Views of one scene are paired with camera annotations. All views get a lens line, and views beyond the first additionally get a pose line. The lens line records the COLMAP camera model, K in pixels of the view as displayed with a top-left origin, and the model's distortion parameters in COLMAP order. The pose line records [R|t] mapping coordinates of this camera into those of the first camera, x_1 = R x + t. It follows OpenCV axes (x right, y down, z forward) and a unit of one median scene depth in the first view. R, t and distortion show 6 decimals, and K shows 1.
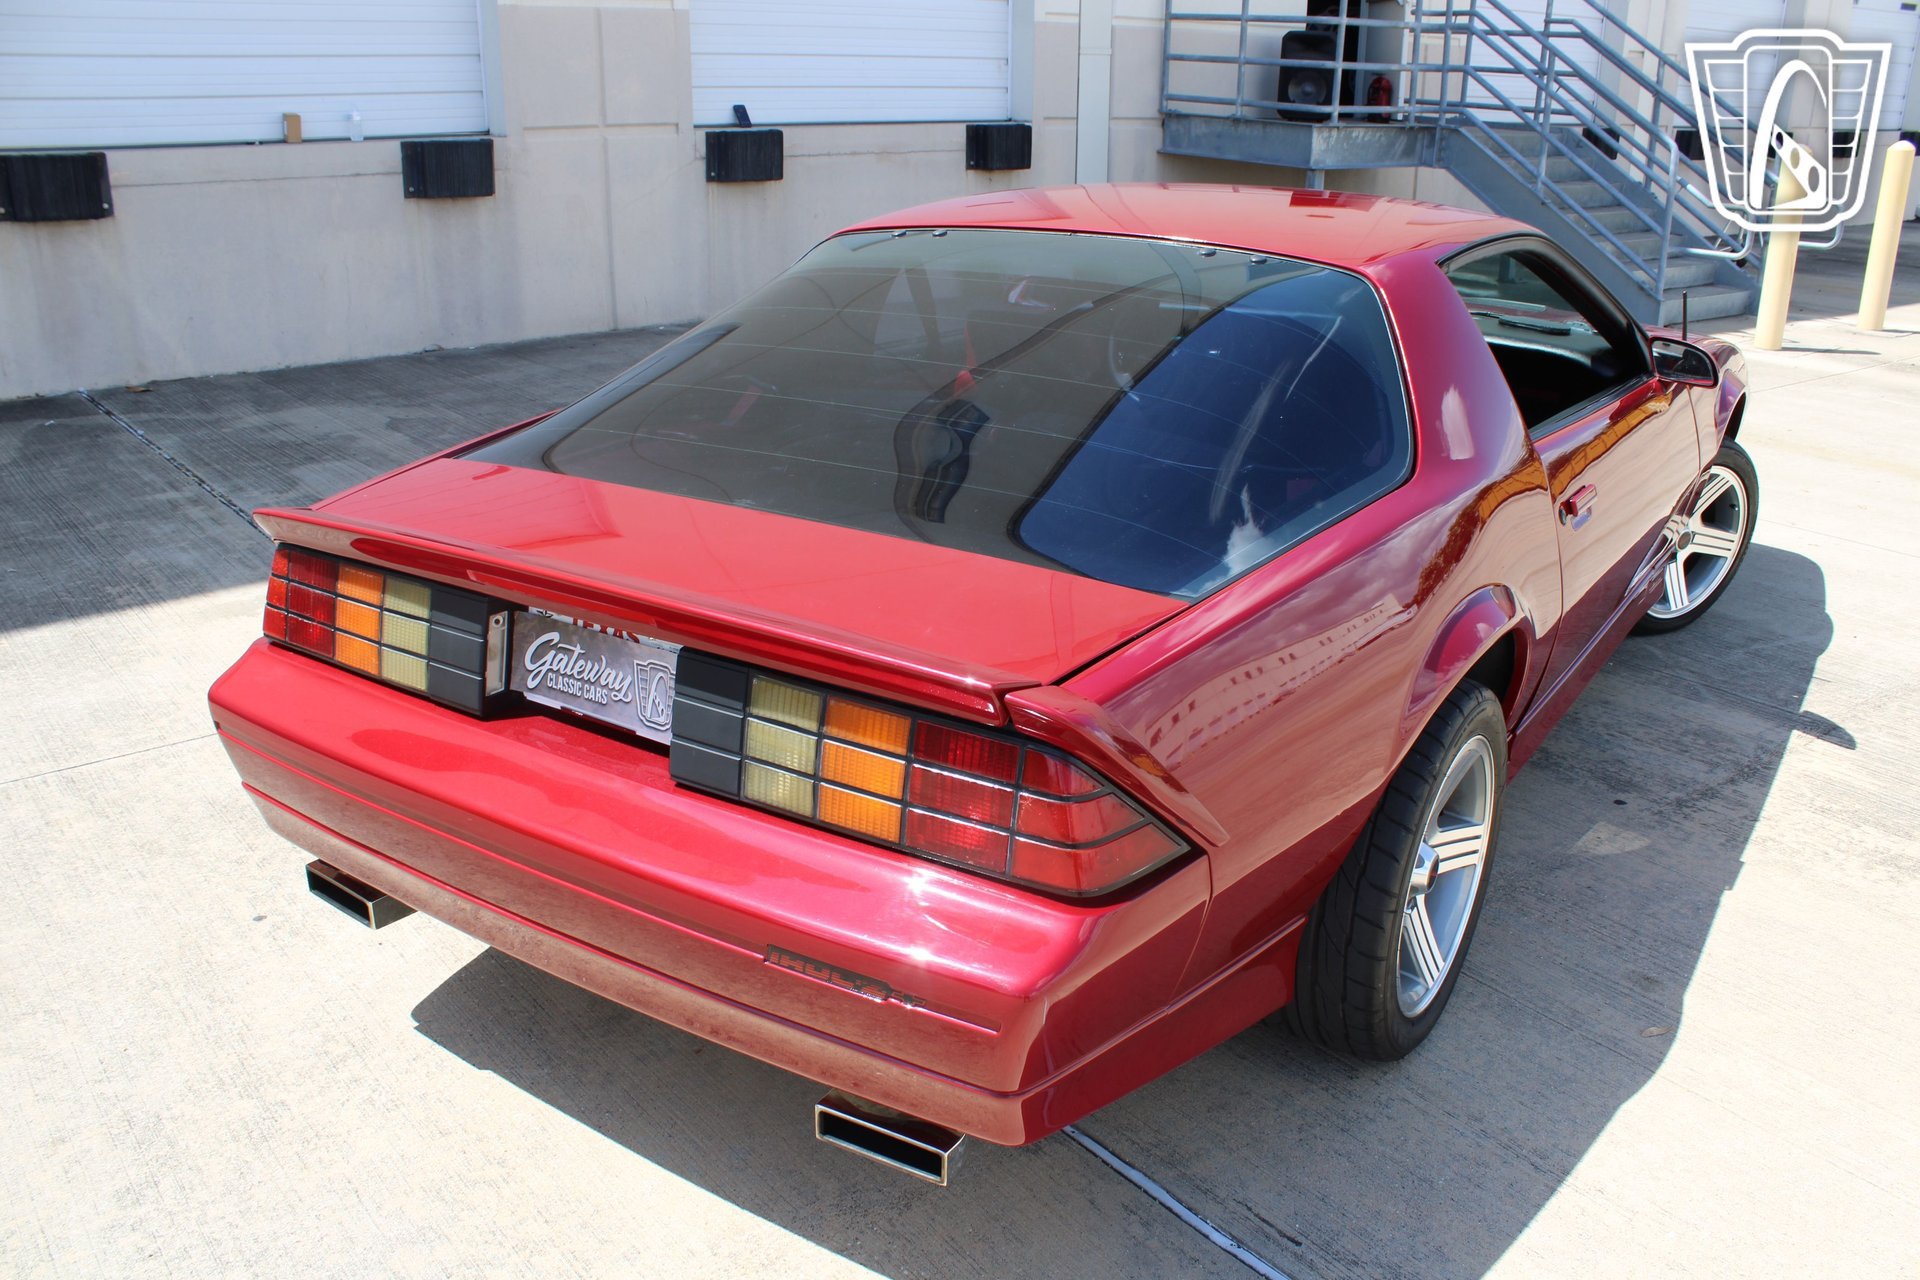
lens RADIAL K [[1612.1, 0, 972.8], [0, 1612.1, 651.7], [0, 0, 1]] dist [-0.175147, 0.164271]
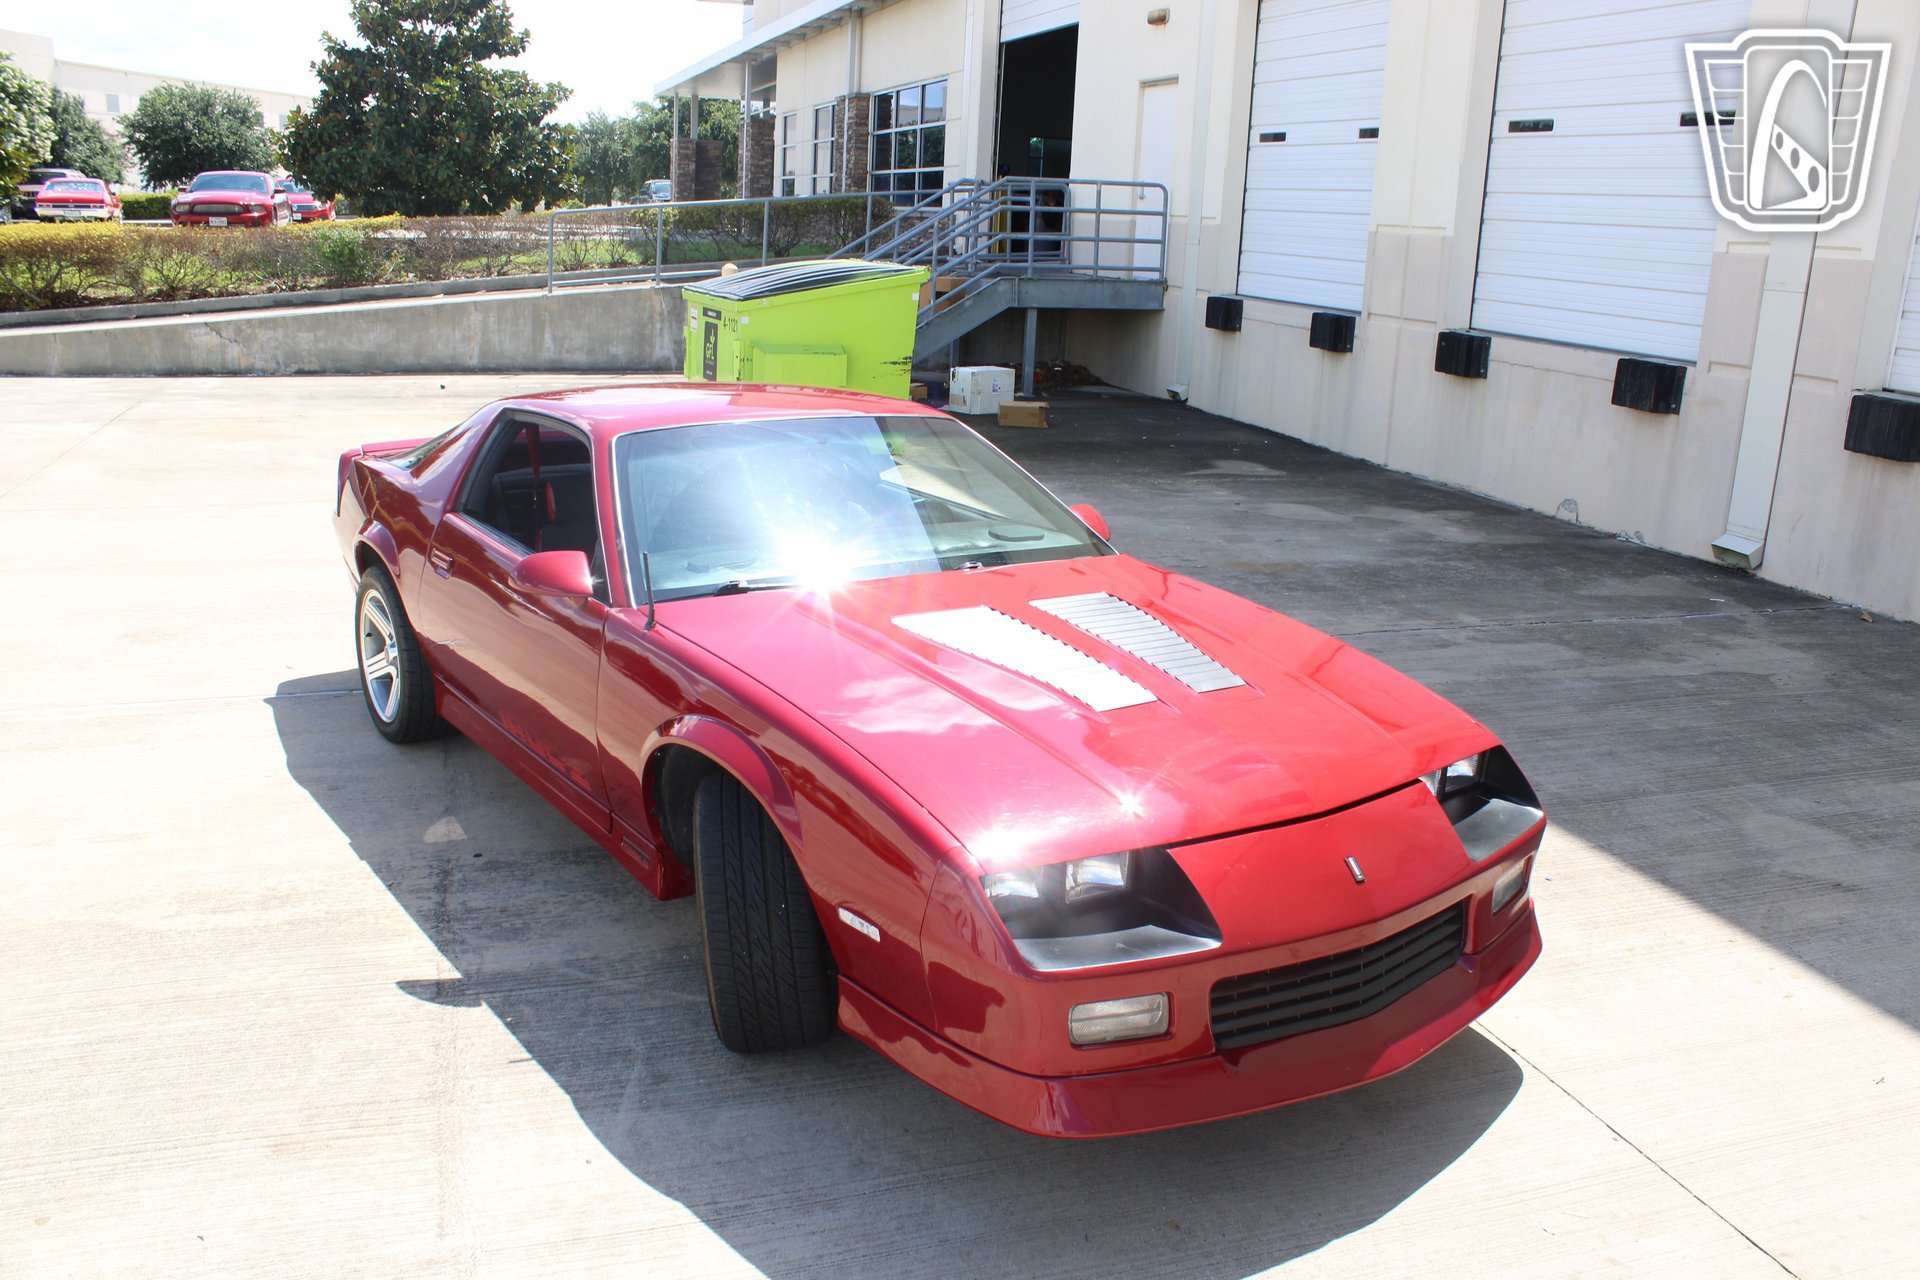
lens RADIAL K [[1612.1, 0, 972.8], [0, 1612.1, 651.7], [0, 0, 1]] dist [-0.175147, 0.164271]
pose [[-0.347634, 0.225084, -0.910213, 0.712394], [-0.364895, 0.861755, 0.352464, -0.329813], [0.863714, 0.454660, -0.217443, 0.782148]]
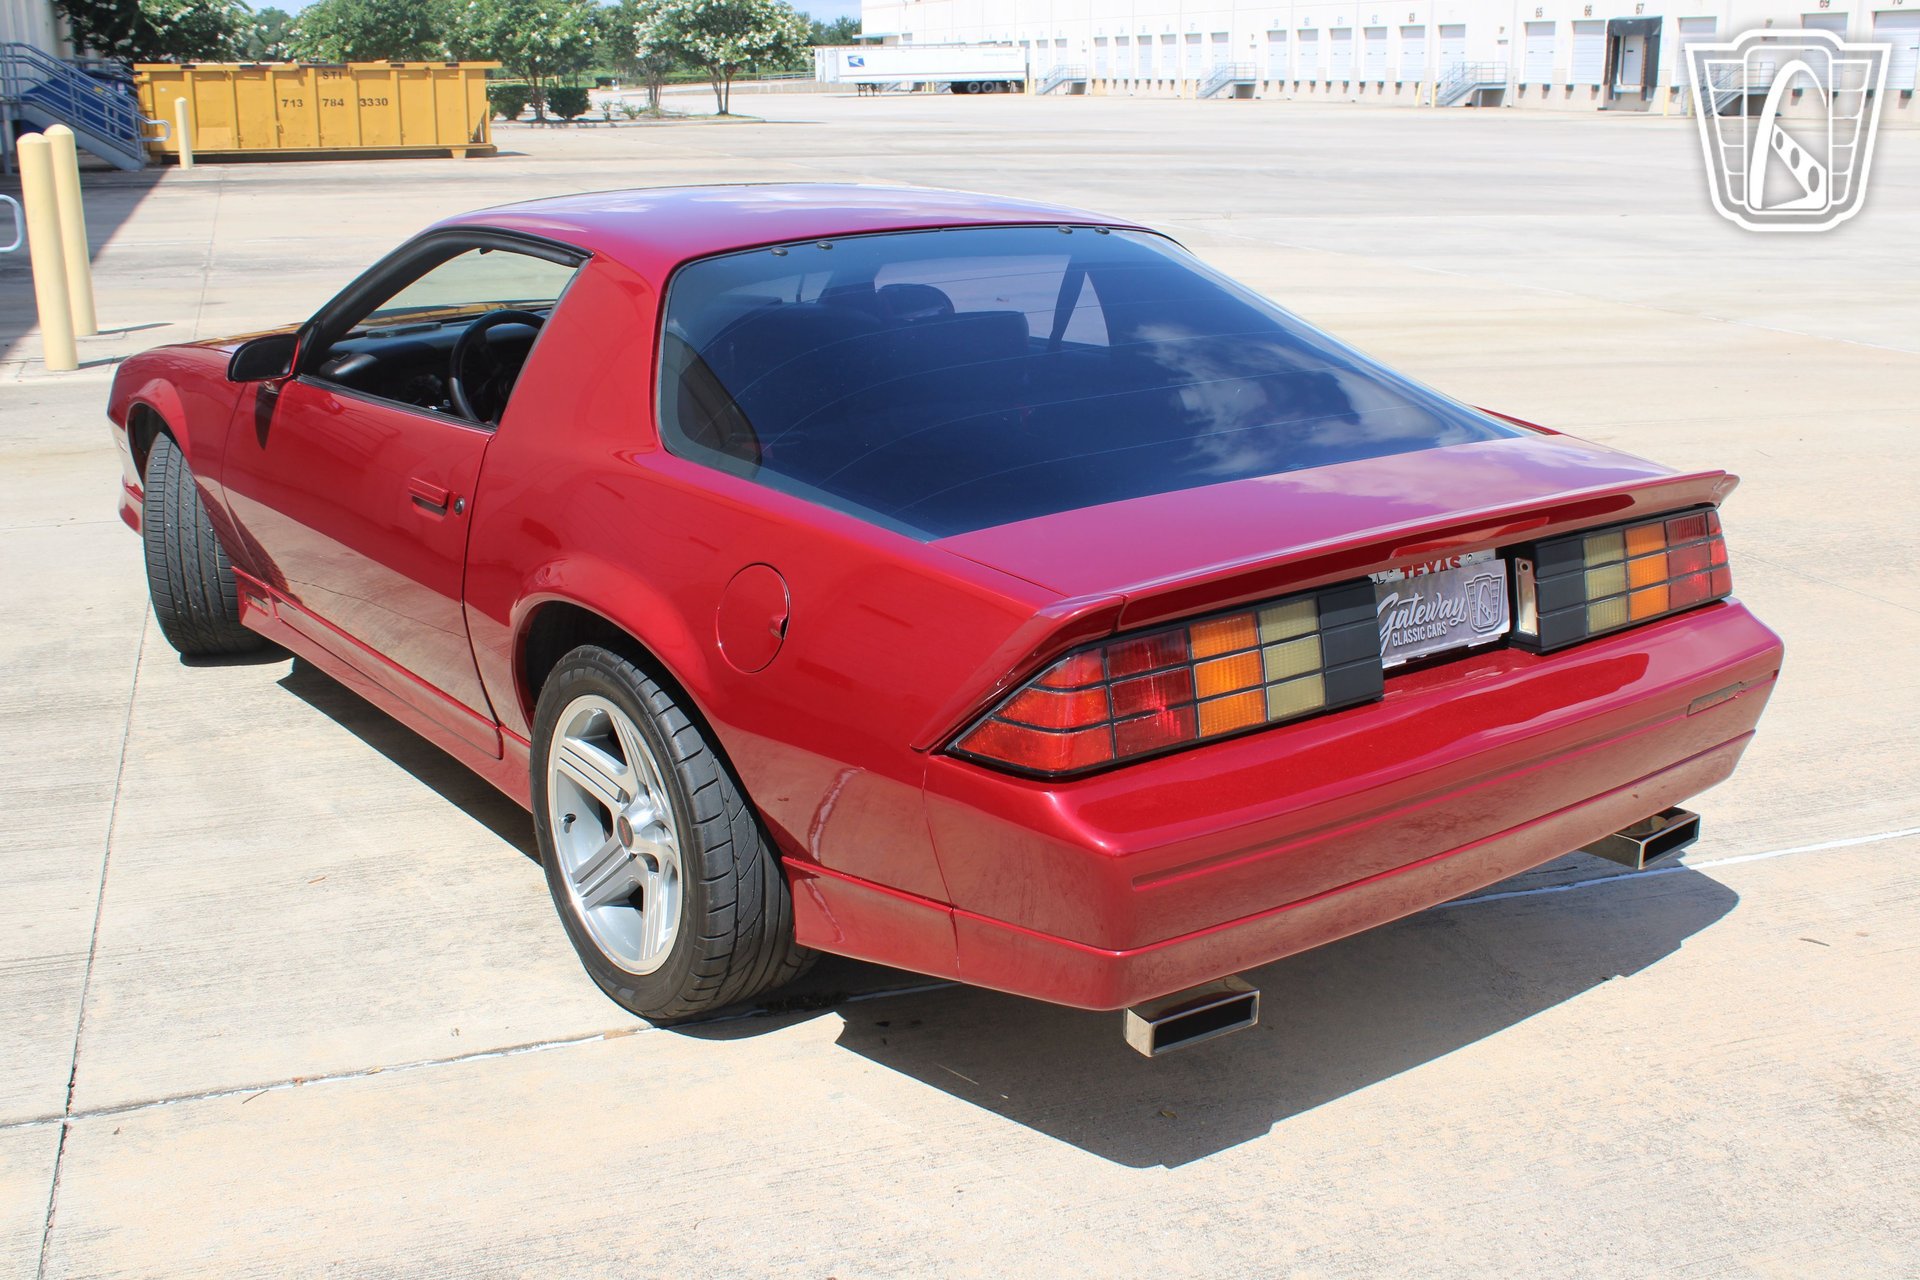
lens RADIAL K [[2019.3, 0, 976.6], [0, 2019.3, 648.2], [0, 0, 1]] dist [-0.135852, 0.163879]
pose [[0.321655, -0.269499, 0.907694, -0.488198], [0.324134, 0.932059, 0.161871, -0.088373], [-0.889649, 0.242148, 0.387156, 0.225887]]
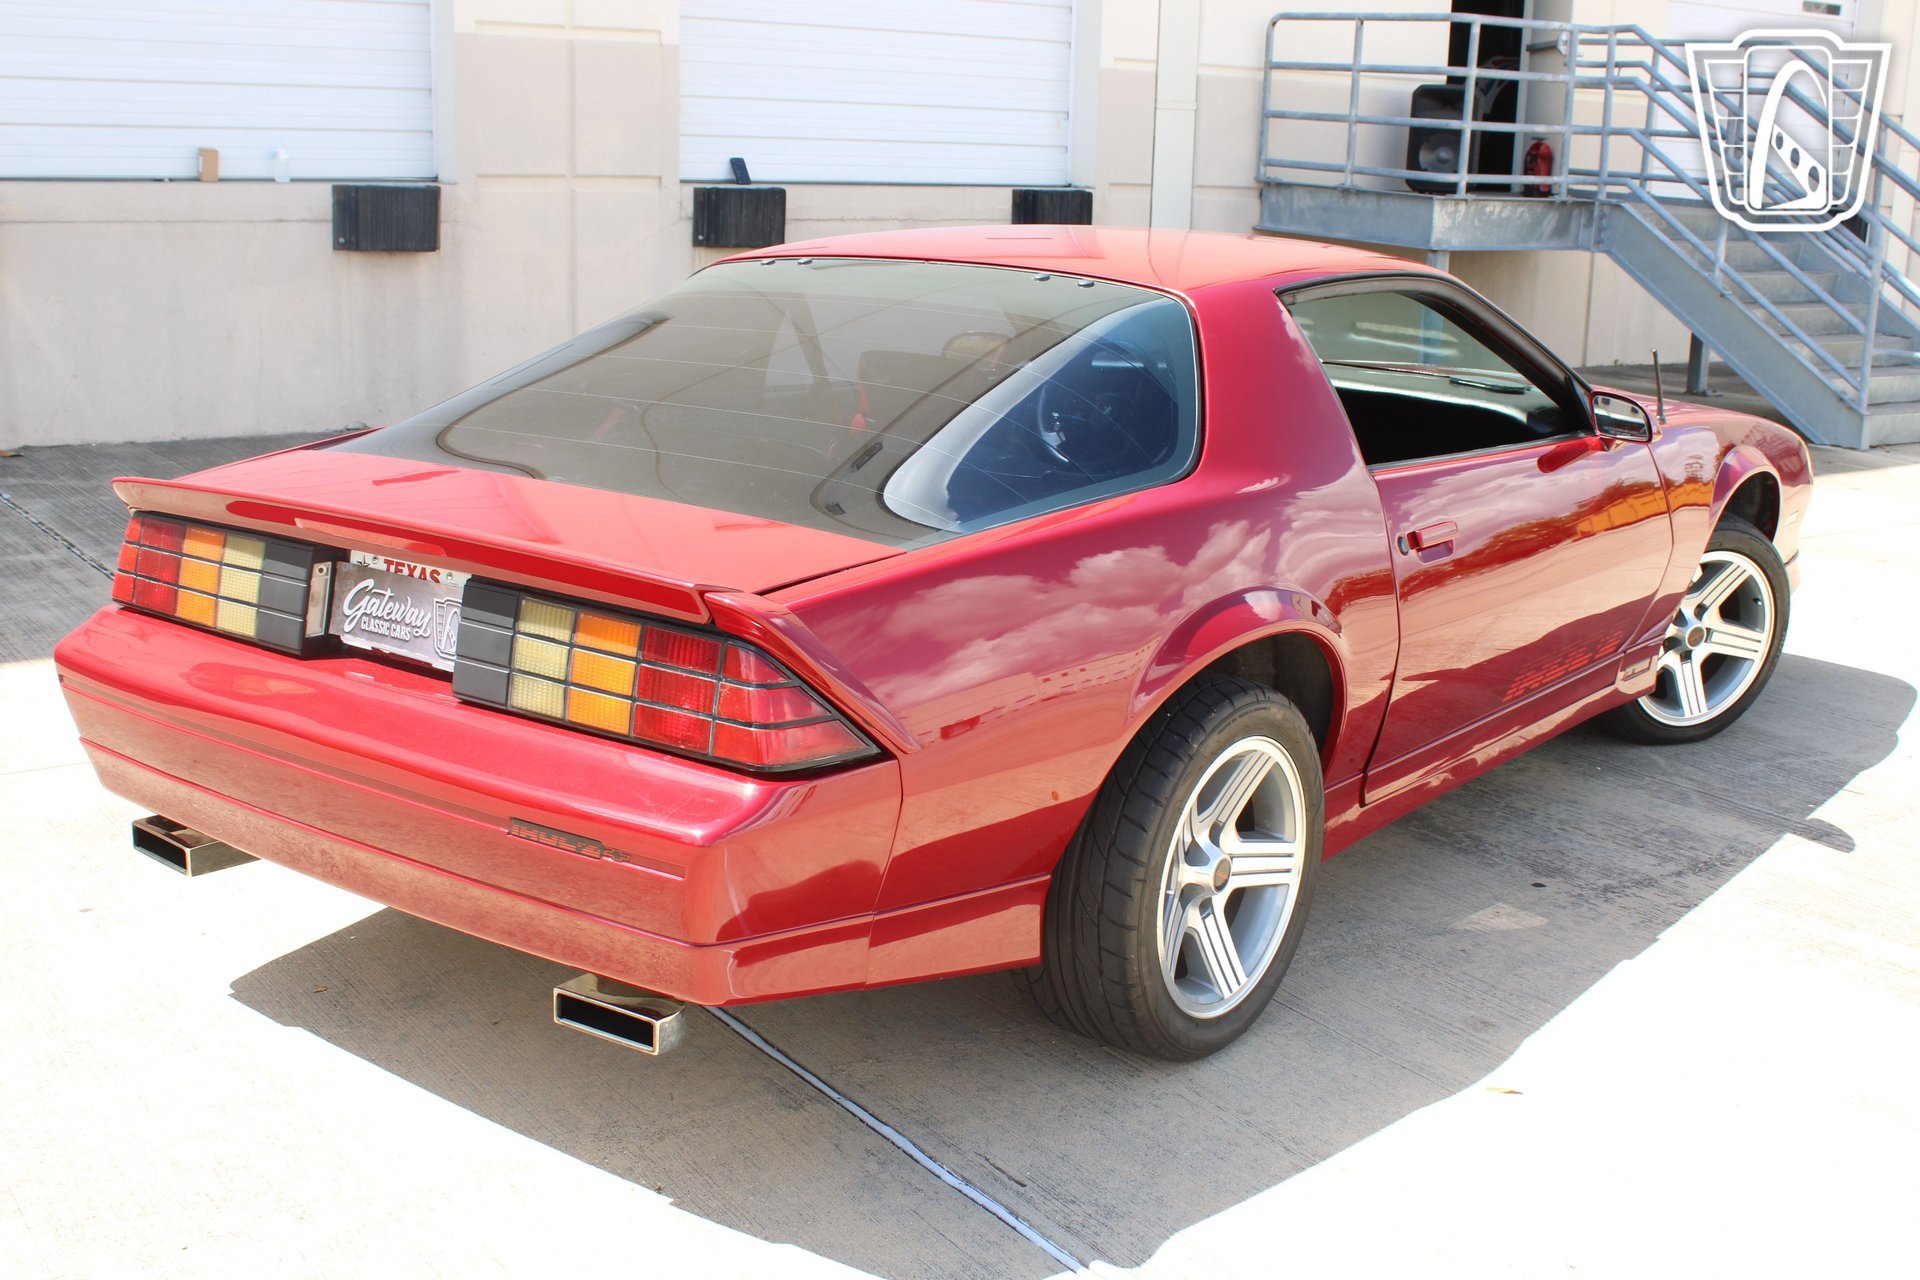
lens RADIAL K [[2168.1, 0, 975.9], [0, 2168.1, 642.0], [0, 0, 1]] dist [-0.120427, 0.161996]
pose [[0.997738, 0.033467, -0.058307, 0.076321], [-0.040303, 0.991918, -0.120306, 0.059850], [0.053810, 0.122383, 0.991023, -0.140869]]
